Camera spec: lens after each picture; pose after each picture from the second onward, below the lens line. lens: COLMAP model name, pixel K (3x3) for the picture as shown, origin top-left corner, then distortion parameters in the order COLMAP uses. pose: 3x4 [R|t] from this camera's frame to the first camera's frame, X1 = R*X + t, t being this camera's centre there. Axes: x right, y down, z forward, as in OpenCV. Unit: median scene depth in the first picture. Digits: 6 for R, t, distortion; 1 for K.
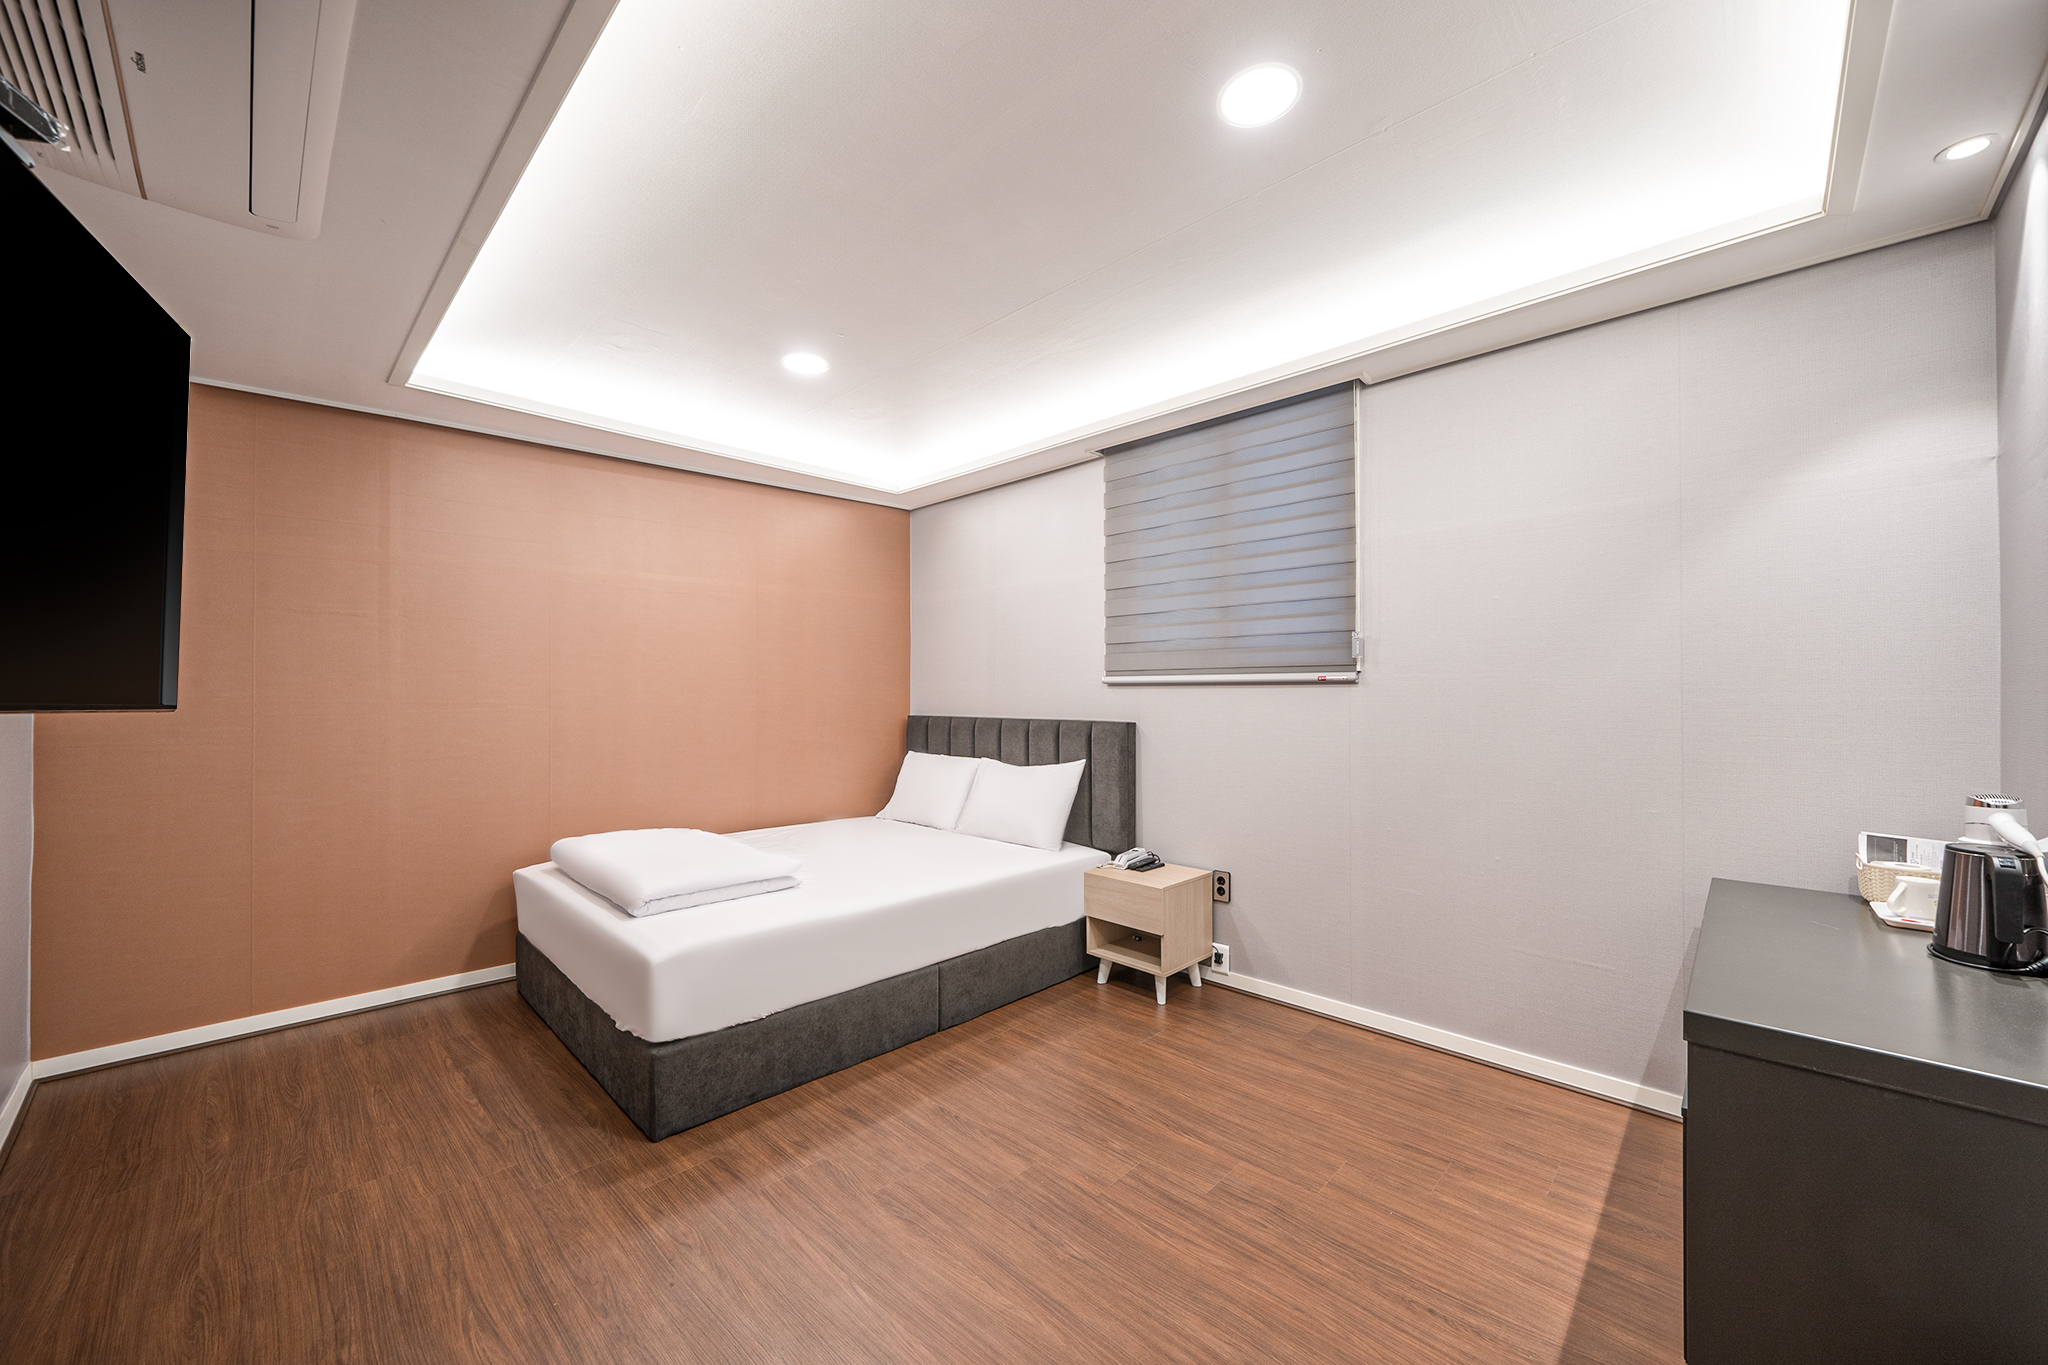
lens RADIAL K [[767.7, 0, 1021.2], [0, 767.7, 690.3], [0, 0, 1]] dist [-0.002406, 0.000264]
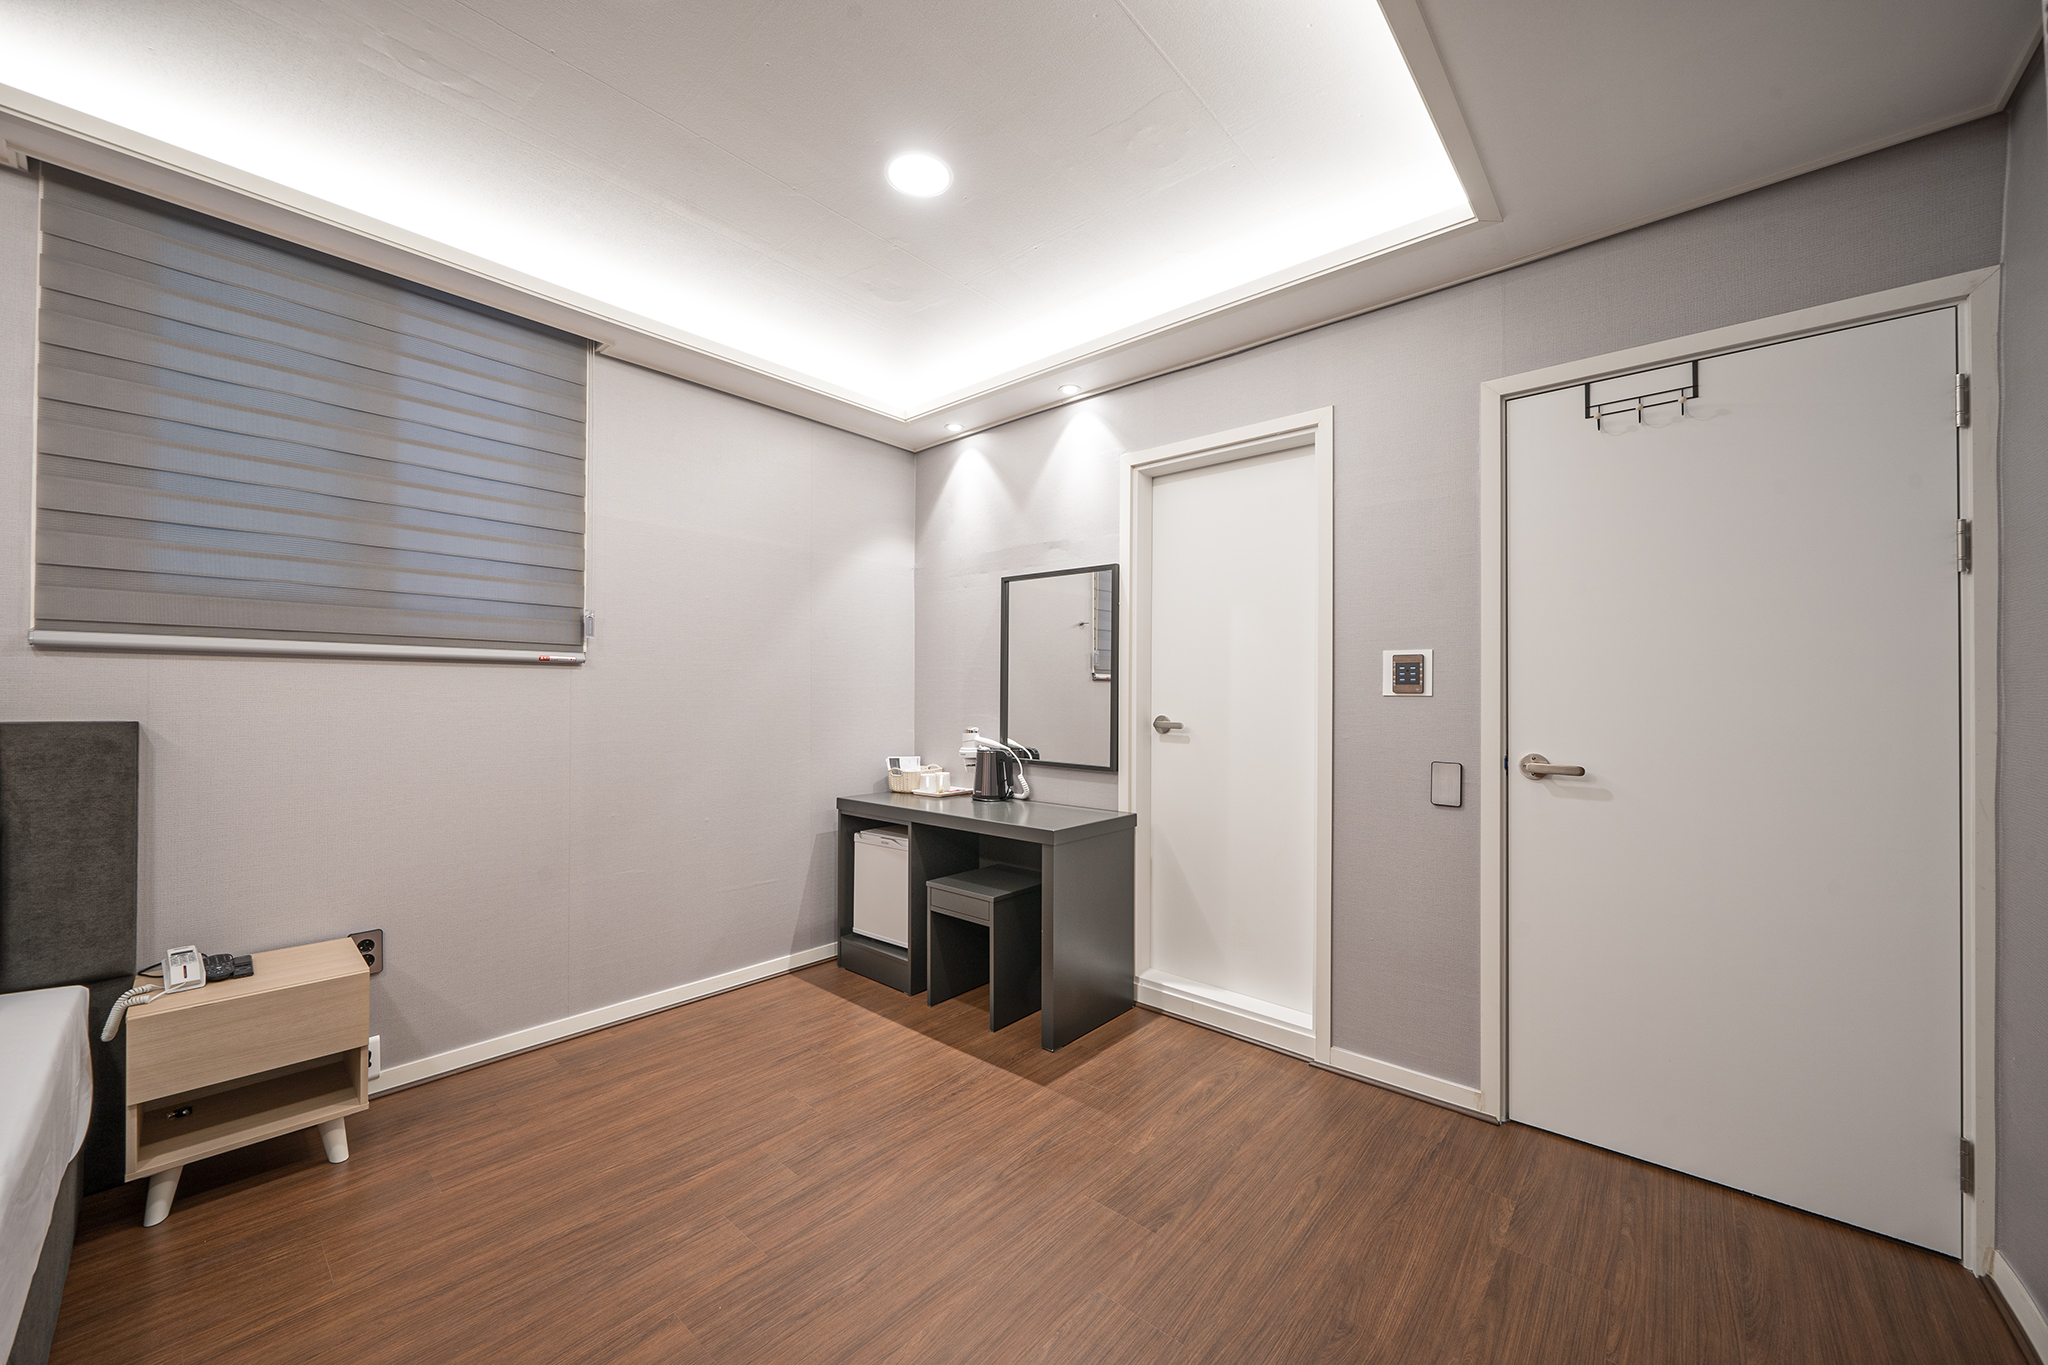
lens RADIAL K [[767.7, 0, 1021.2], [0, 767.7, 690.3], [0, 0, 1]] dist [-0.002406, 0.000264]
pose [[-0.048275, 0.009054, 0.998793, -0.546256], [-0.006397, 0.999936, -0.009373, 0.028164], [-0.998814, -0.006842, -0.048214, 0.545409]]
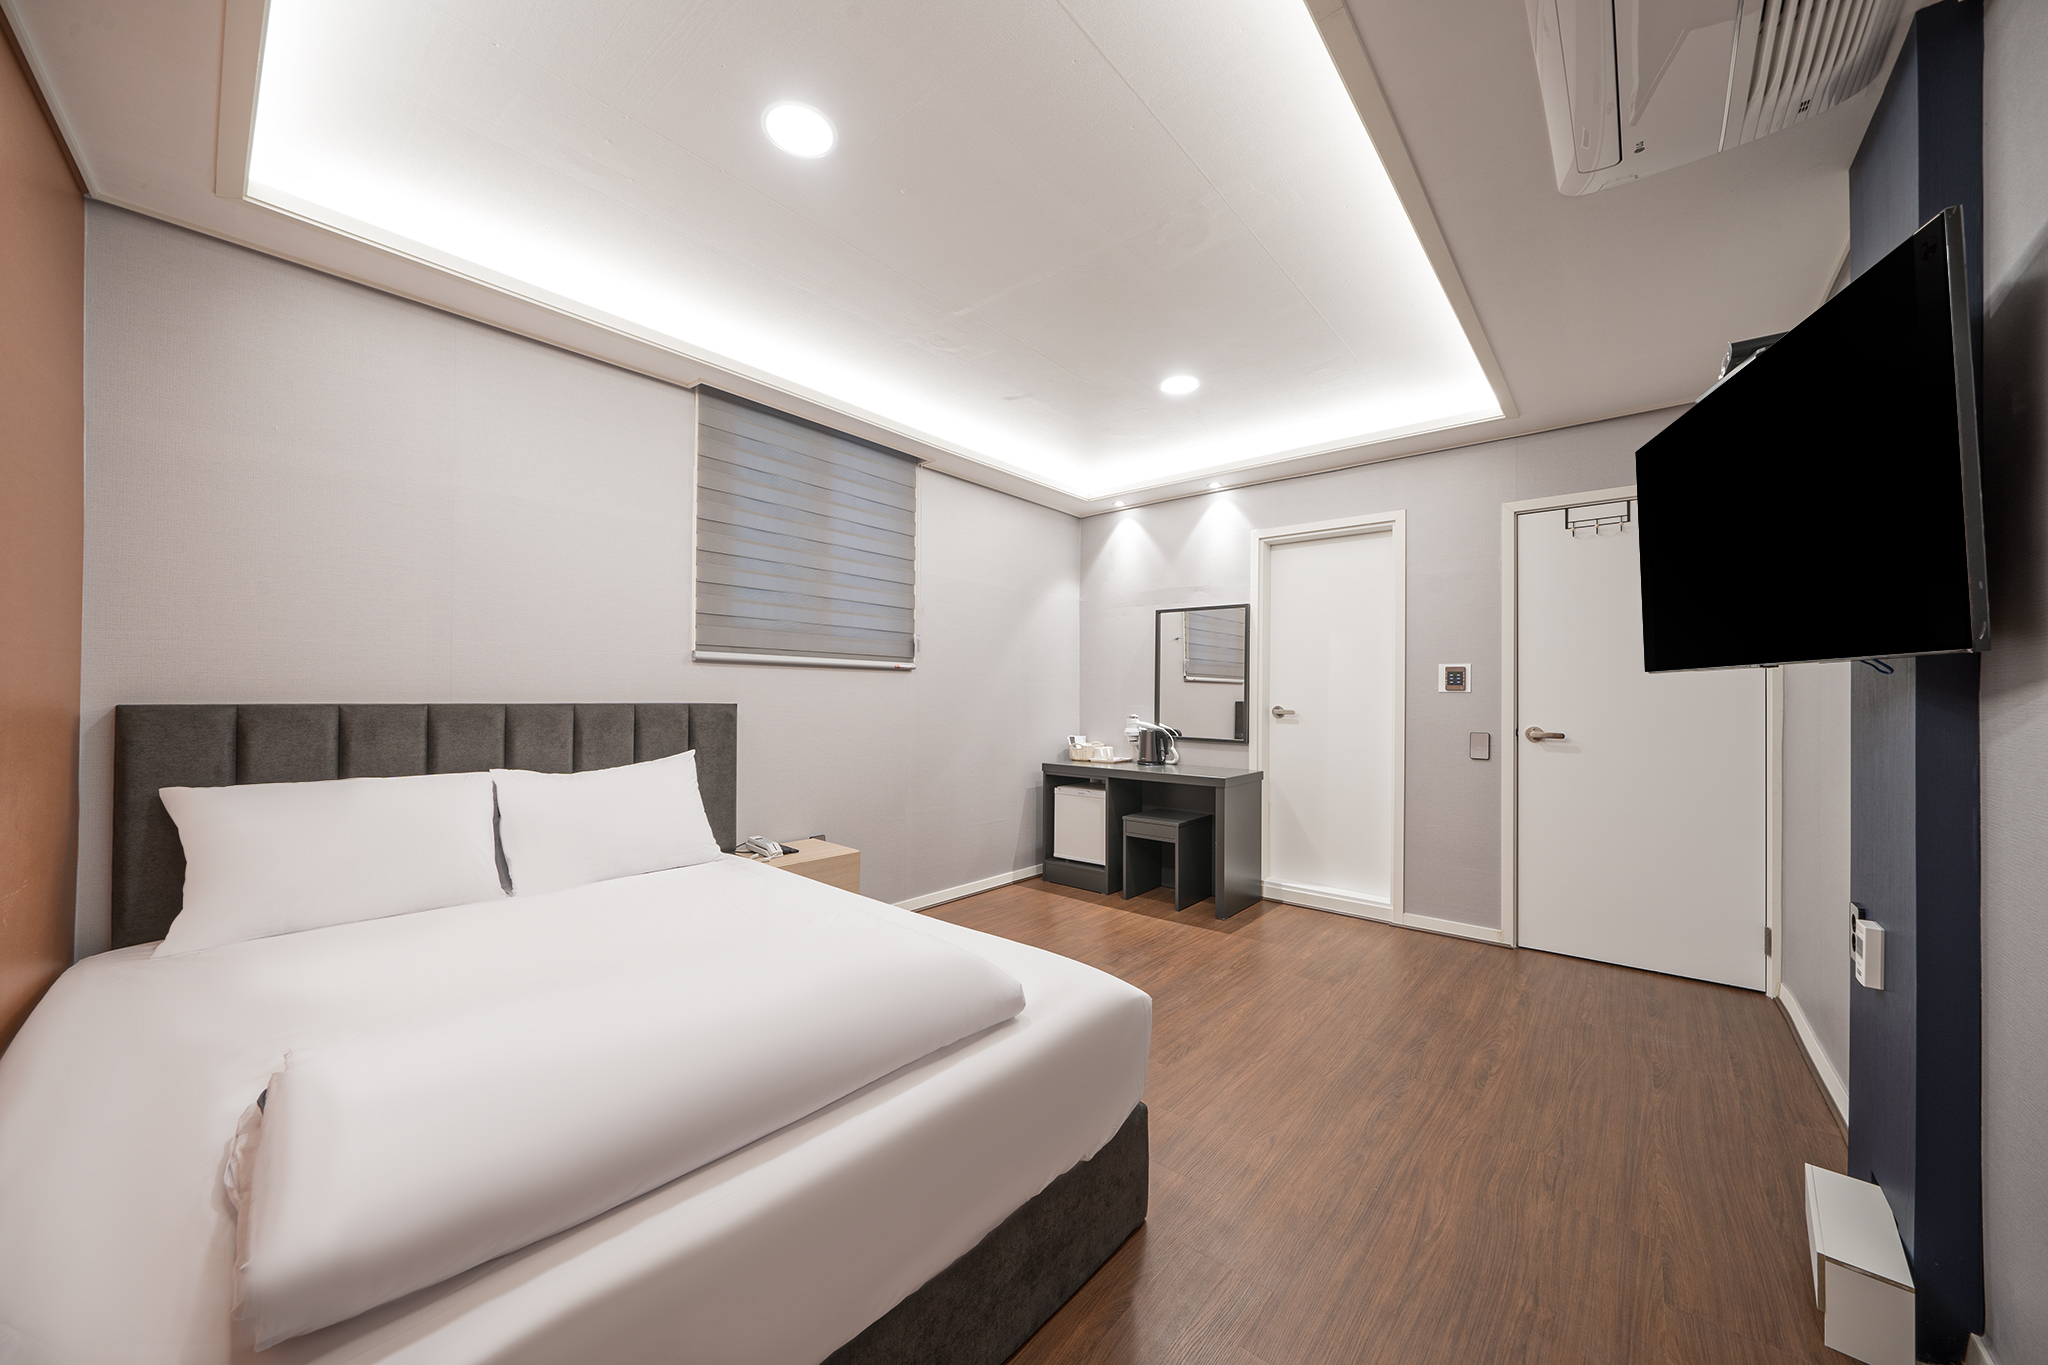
lens RADIAL K [[738.2, 0, 1014.1], [0, 738.2, 690.9], [0, 0, 1]] dist [-0.001915, -0.000127]
pose [[-0.065435, 0.009644, 0.997810, -0.992061], [-0.009662, 0.999900, -0.010298, 0.042625], [-0.997810, -0.010315, -0.065335, 0.956309]]
